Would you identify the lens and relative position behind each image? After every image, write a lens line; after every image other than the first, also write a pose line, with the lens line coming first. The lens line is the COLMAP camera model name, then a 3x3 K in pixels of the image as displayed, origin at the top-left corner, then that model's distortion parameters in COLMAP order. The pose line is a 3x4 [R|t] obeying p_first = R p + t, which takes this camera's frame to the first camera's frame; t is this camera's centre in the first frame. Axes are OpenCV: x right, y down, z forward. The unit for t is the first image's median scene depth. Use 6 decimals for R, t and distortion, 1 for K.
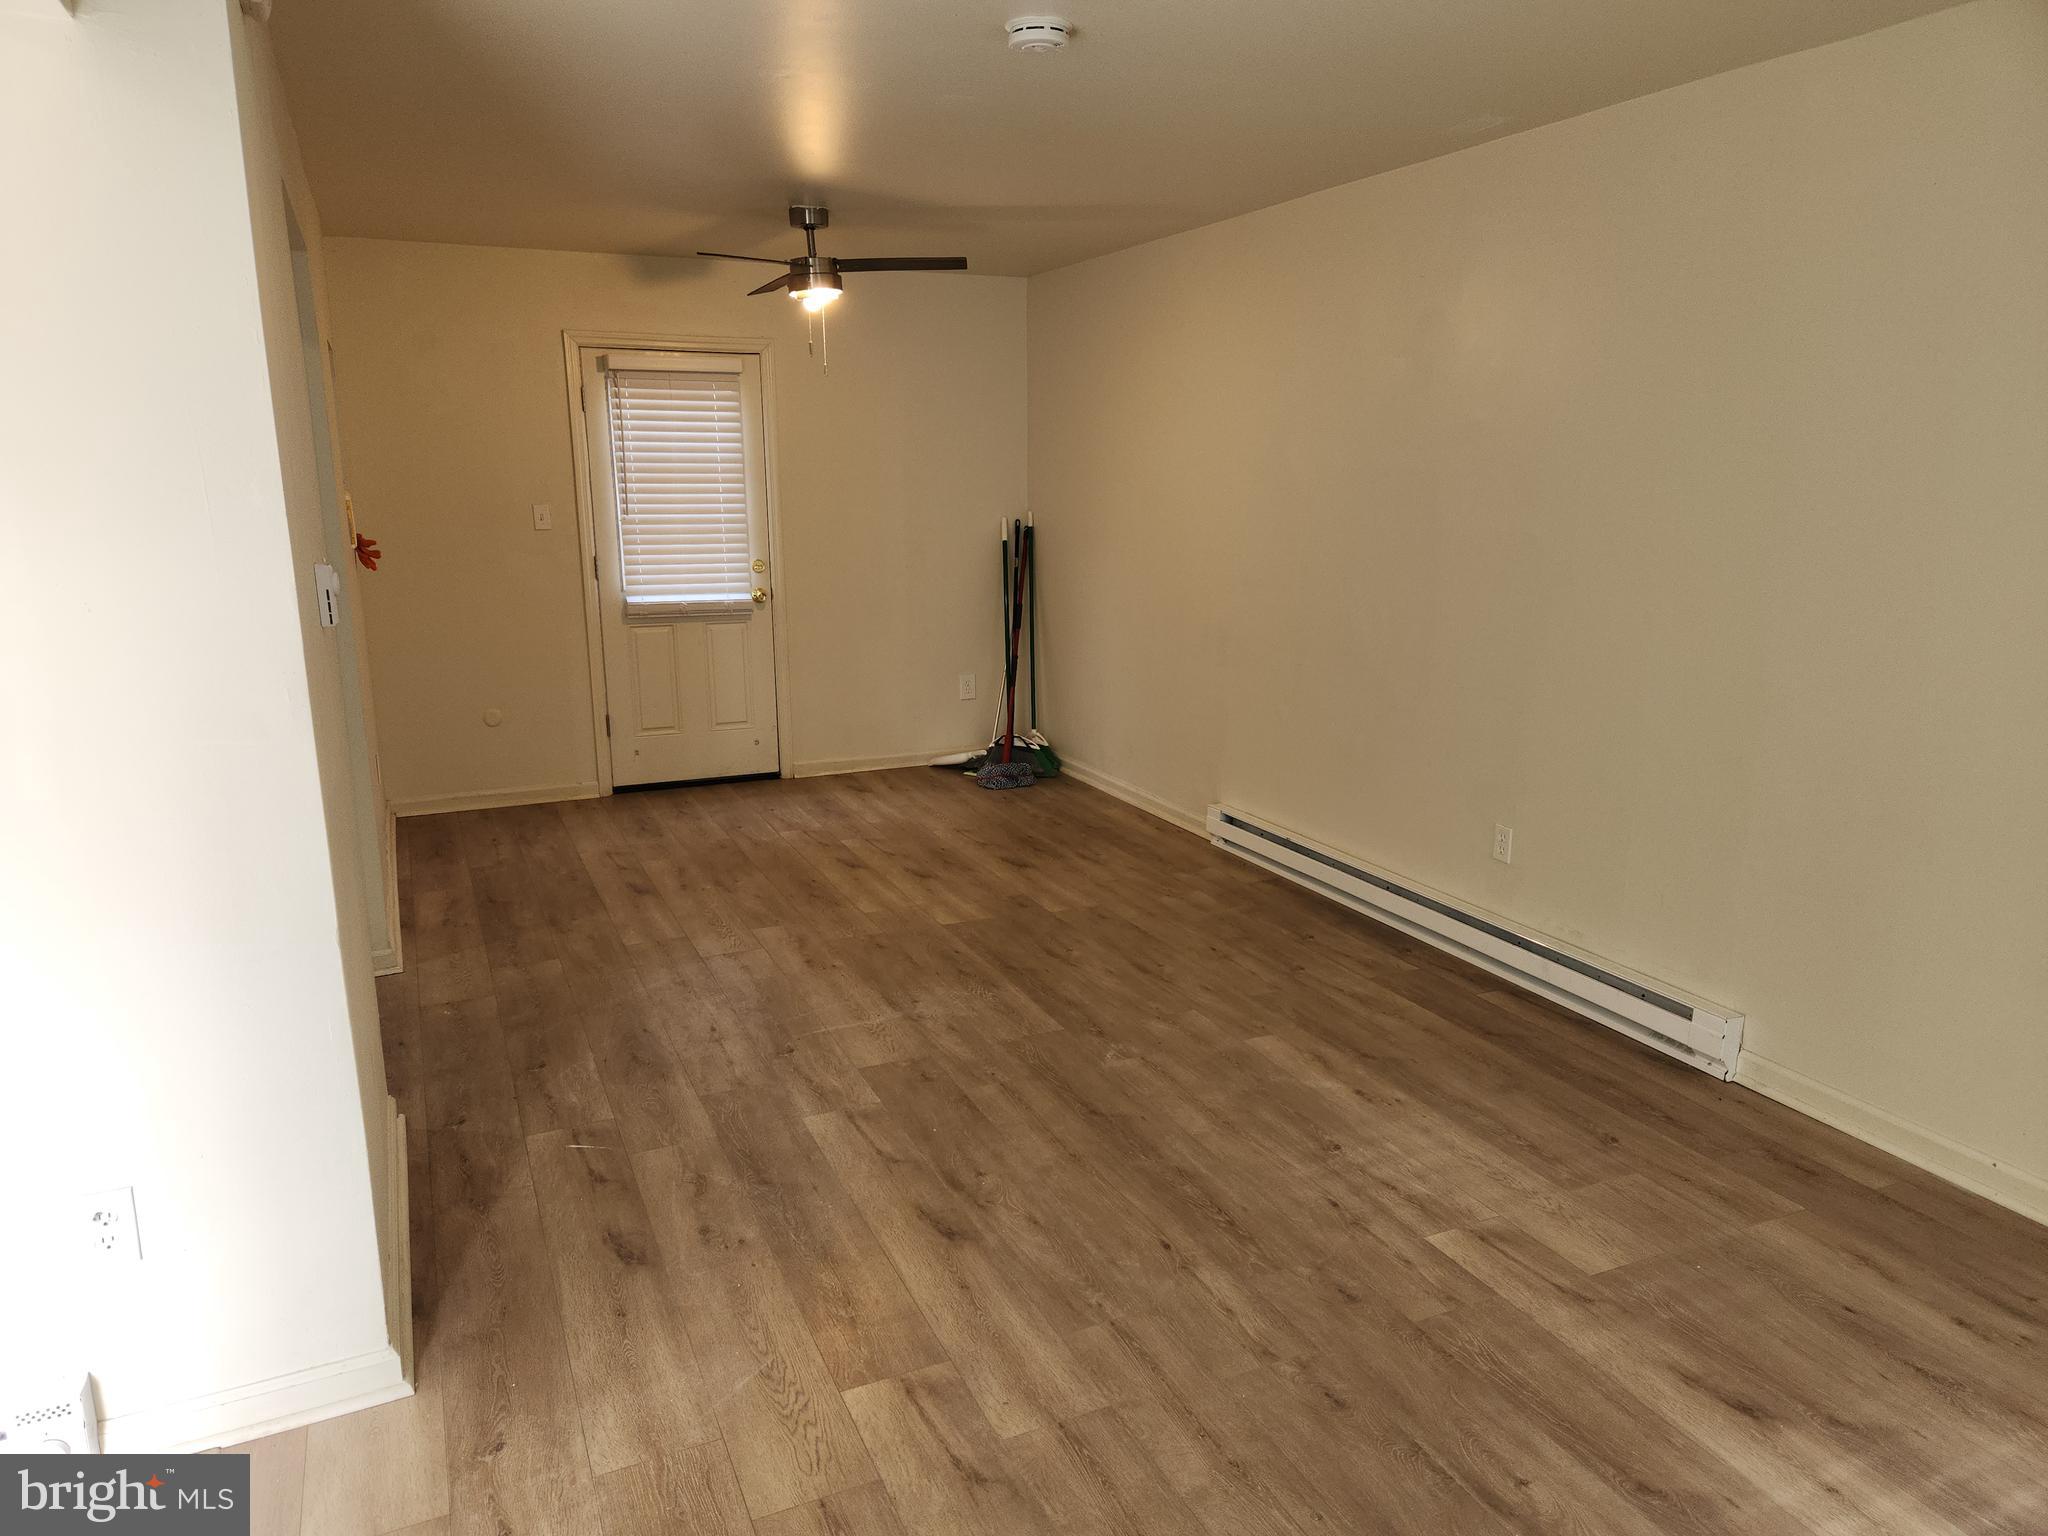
lens RADIAL K [[1357.5, 0, 1020.1], [0, 1357.5, 781.2], [0, 0, 1]] dist [0.039508, -0.046160]
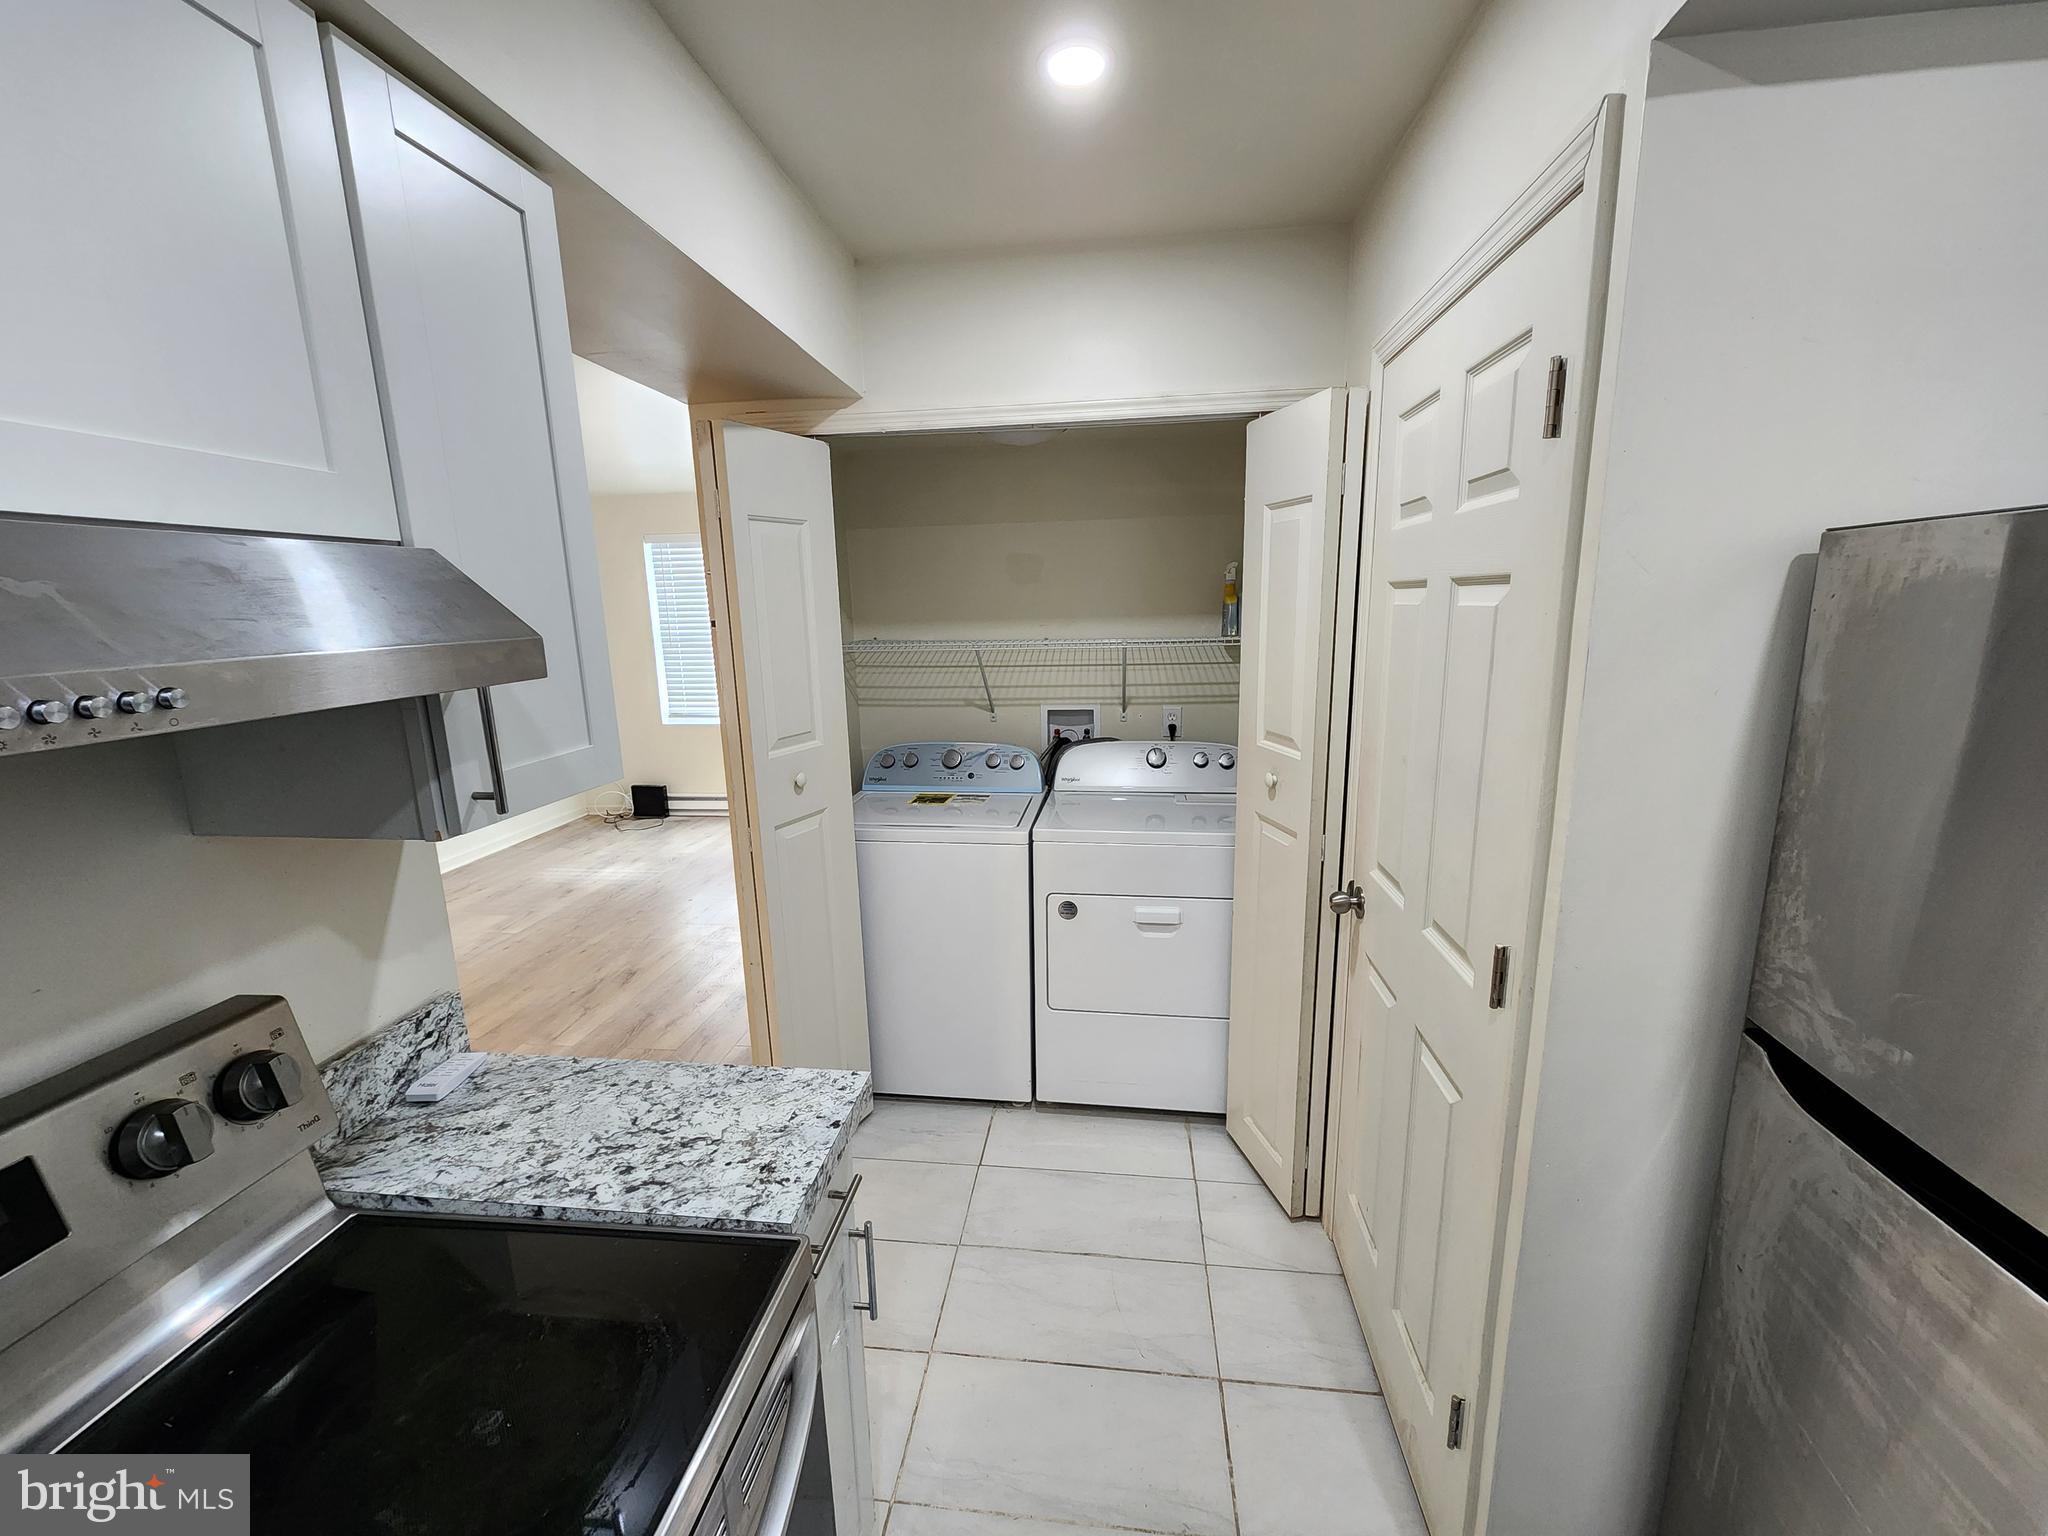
lens RADIAL K [[831.9, 0, 1019.2], [0, 831.9, 773.7], [0, 0, 1]] dist [0.001602, -0.000893]
pose [[-0.857211, -0.081911, 0.508409, -0.873545], [0.139836, 0.913149, 0.382891, -0.271079], [-0.495616, 0.399312, -0.771307, 1.128154]]
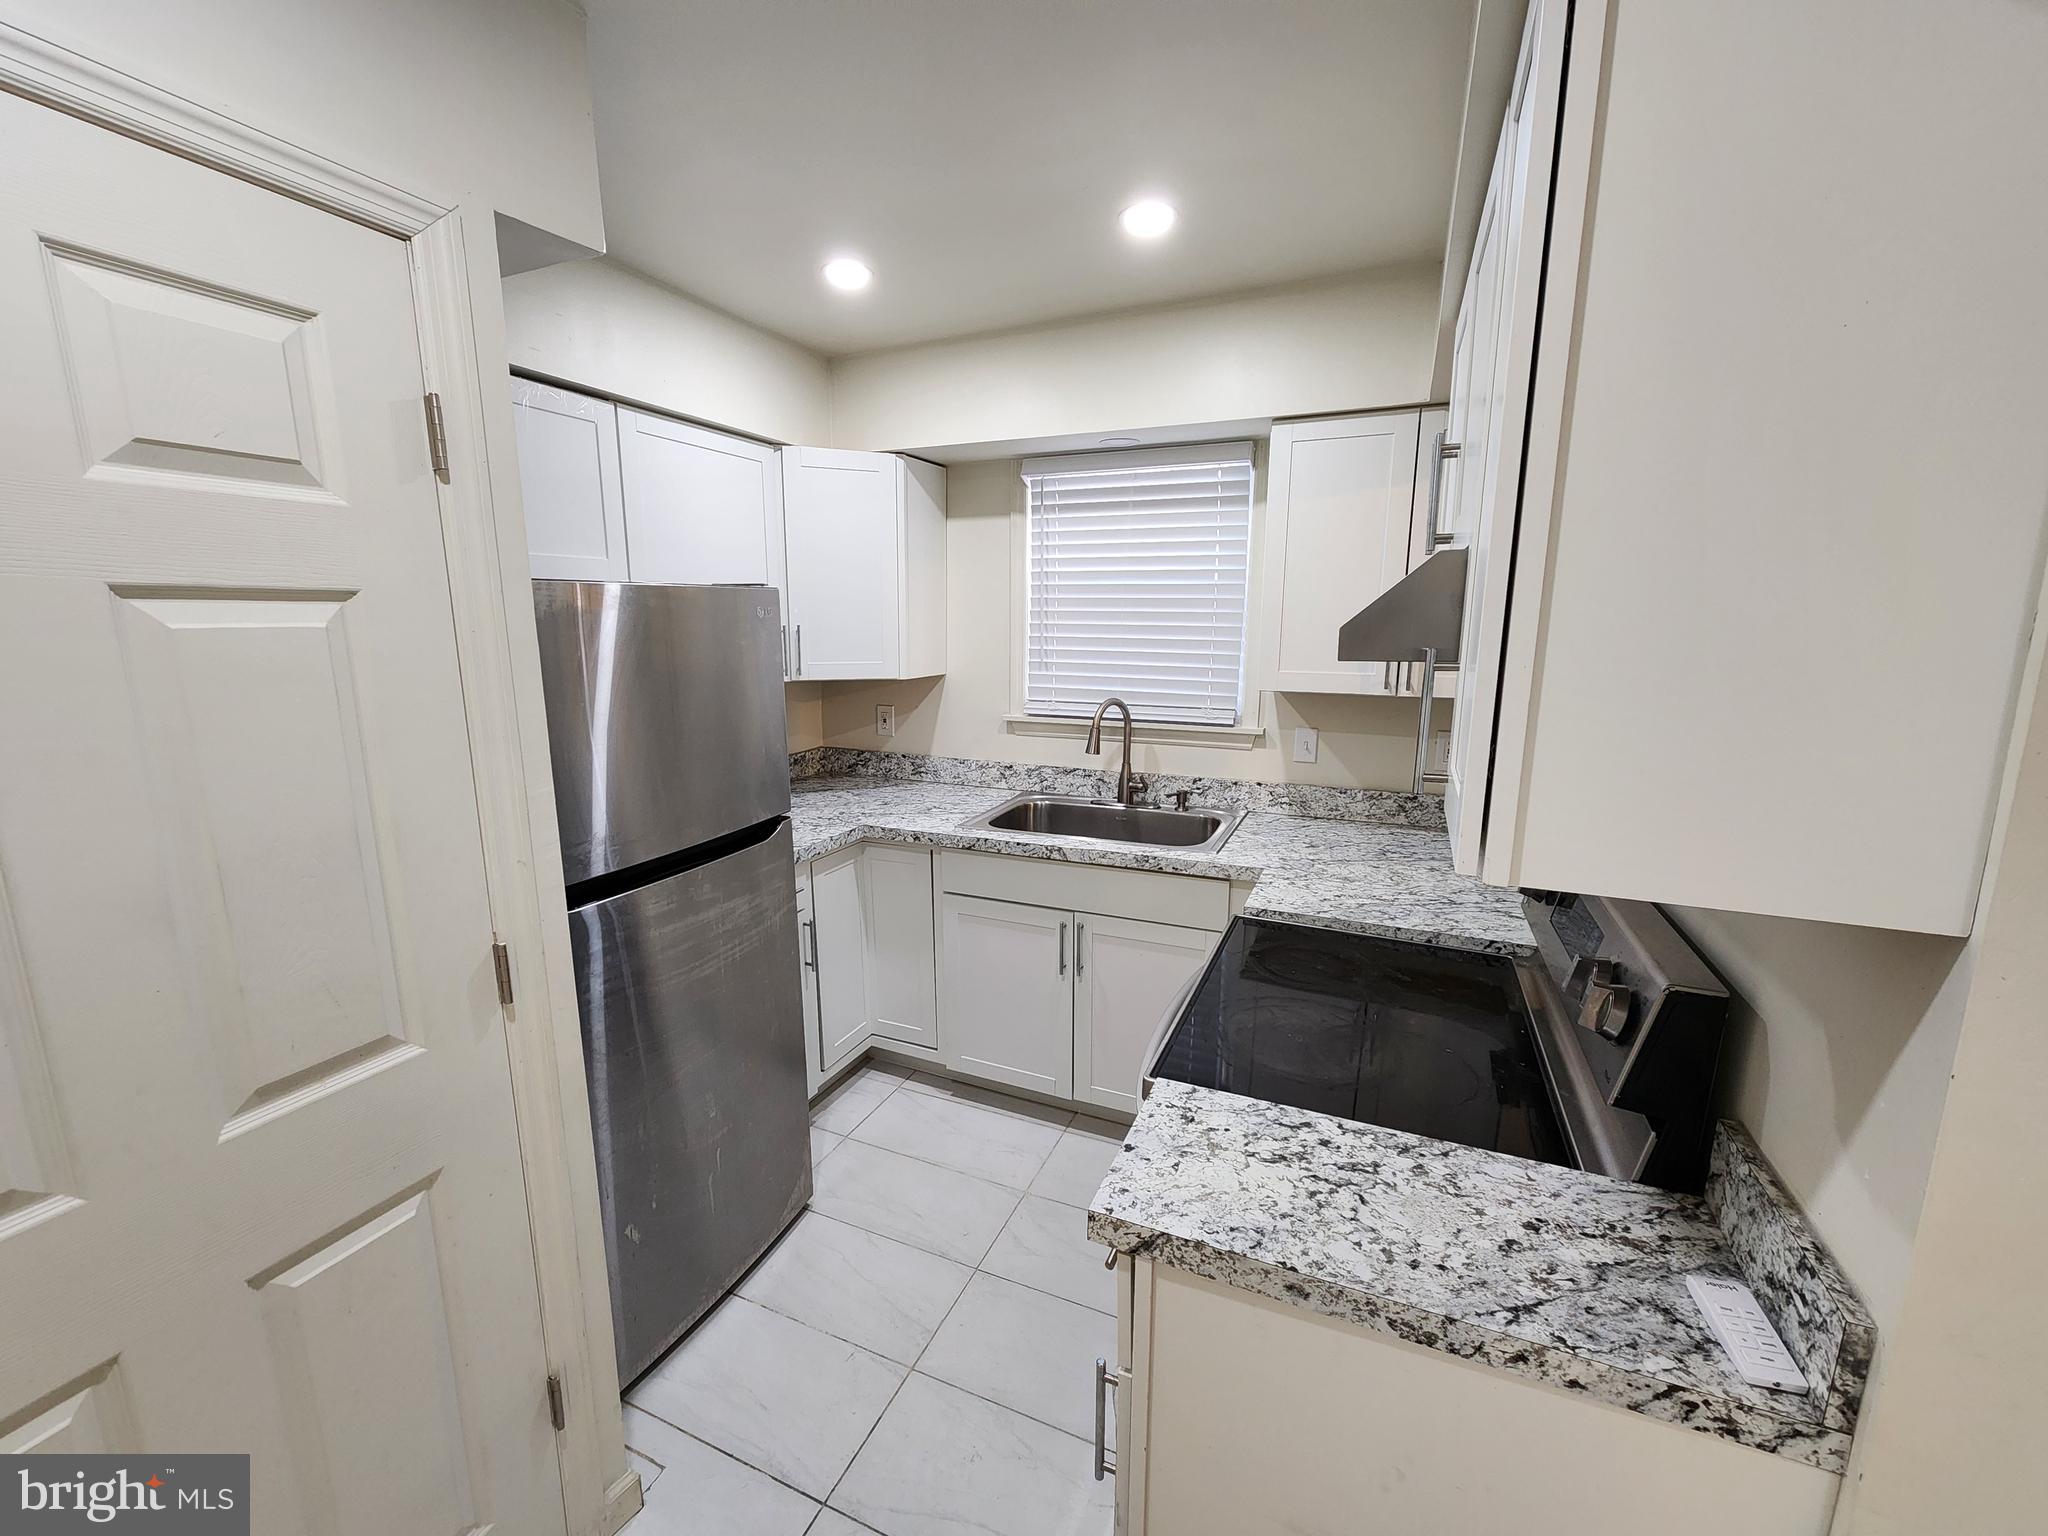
lens RADIAL K [[831.9, 0, 1017.9], [0, 831.9, 774.4], [0, 0, 1]] dist [0.001602, -0.000893]
pose [[0.665077, 0.141480, -0.733250, -0.536214], [-0.168699, 0.984972, 0.037034, -0.188275], [0.727470, 0.099068, 0.678950, 0.774114]]
